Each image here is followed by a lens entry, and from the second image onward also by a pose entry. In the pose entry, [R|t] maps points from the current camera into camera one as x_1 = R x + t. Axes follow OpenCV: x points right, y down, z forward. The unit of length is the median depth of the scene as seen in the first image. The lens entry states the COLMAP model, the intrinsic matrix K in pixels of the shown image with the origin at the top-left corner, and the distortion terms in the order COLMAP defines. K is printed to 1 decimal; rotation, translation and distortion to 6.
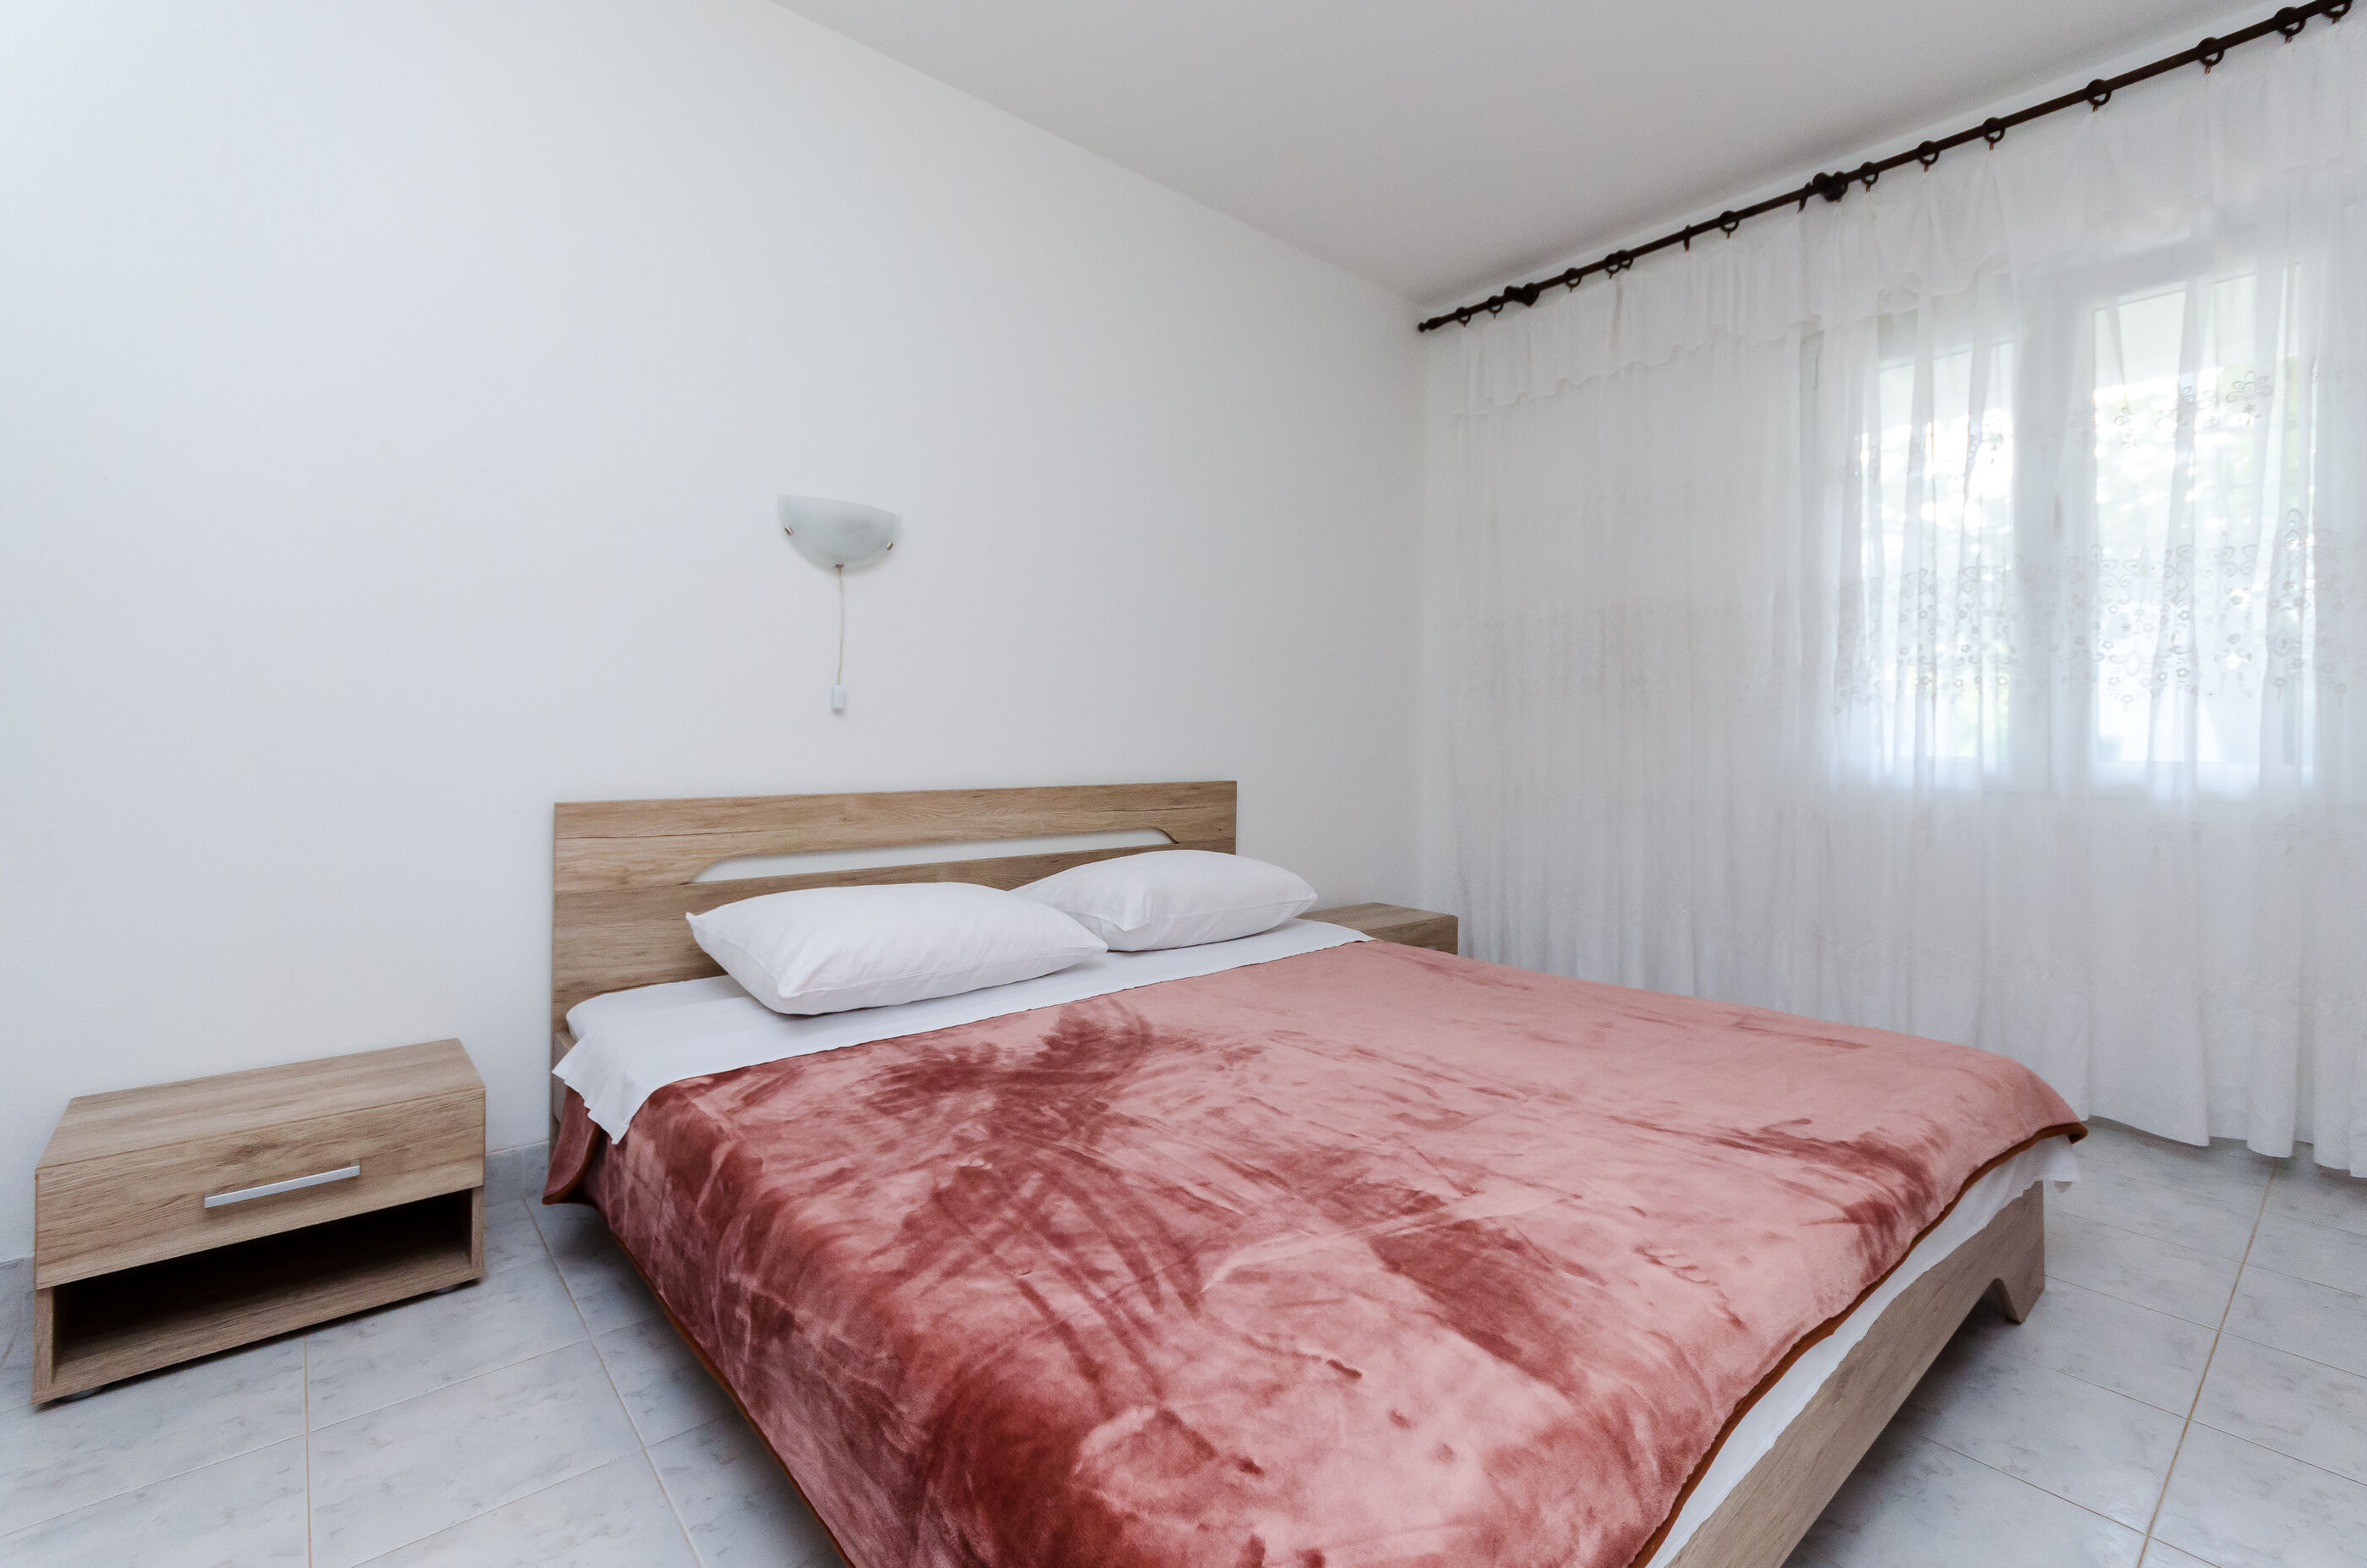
lens RADIAL K [[1028.0, 0, 1183.7], [0, 1028.0, 726.5], [0, 0, 1]] dist [0.000476, 0.000109]
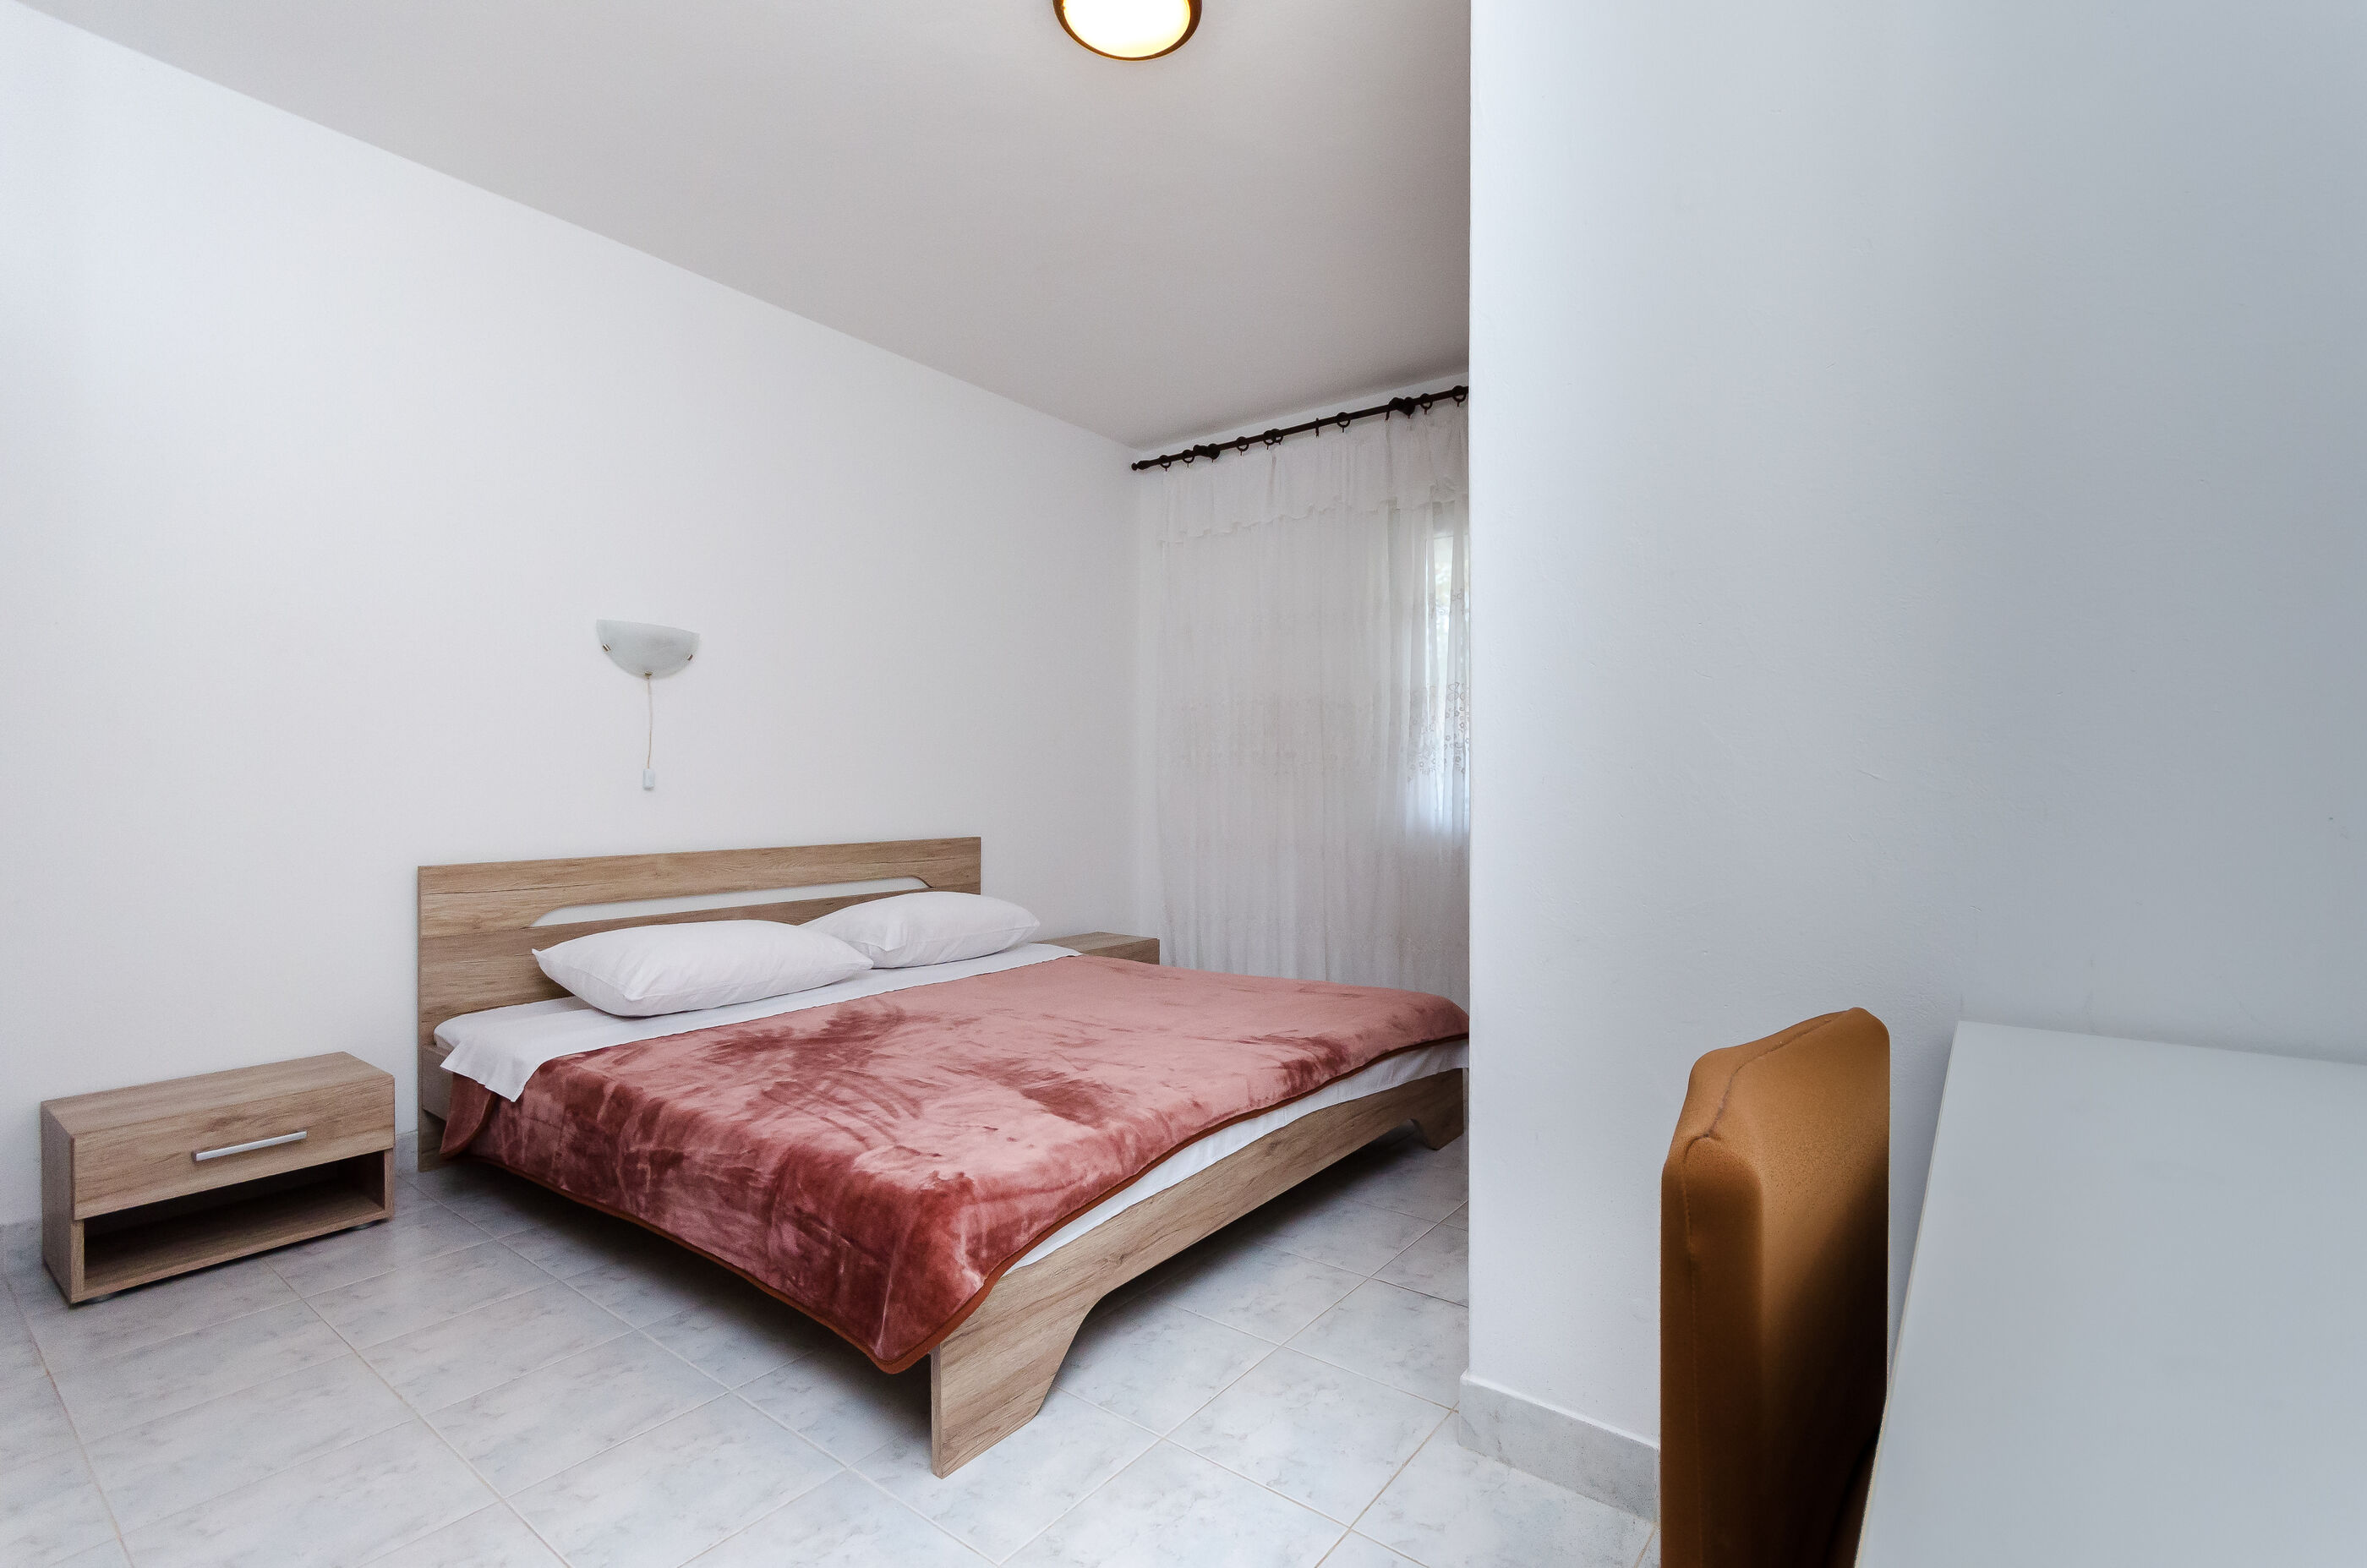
lens RADIAL K [[1046.1, 0, 1192.4], [0, 1046.1, 792.8], [0, 0, 1]] dist [0.002540, 0.000304]
pose [[0.976413, -0.010673, 0.215645, 0.058578], [0.007311, 0.999839, 0.016382, -0.040068], [-0.215786, -0.014419, 0.976334, -0.608782]]
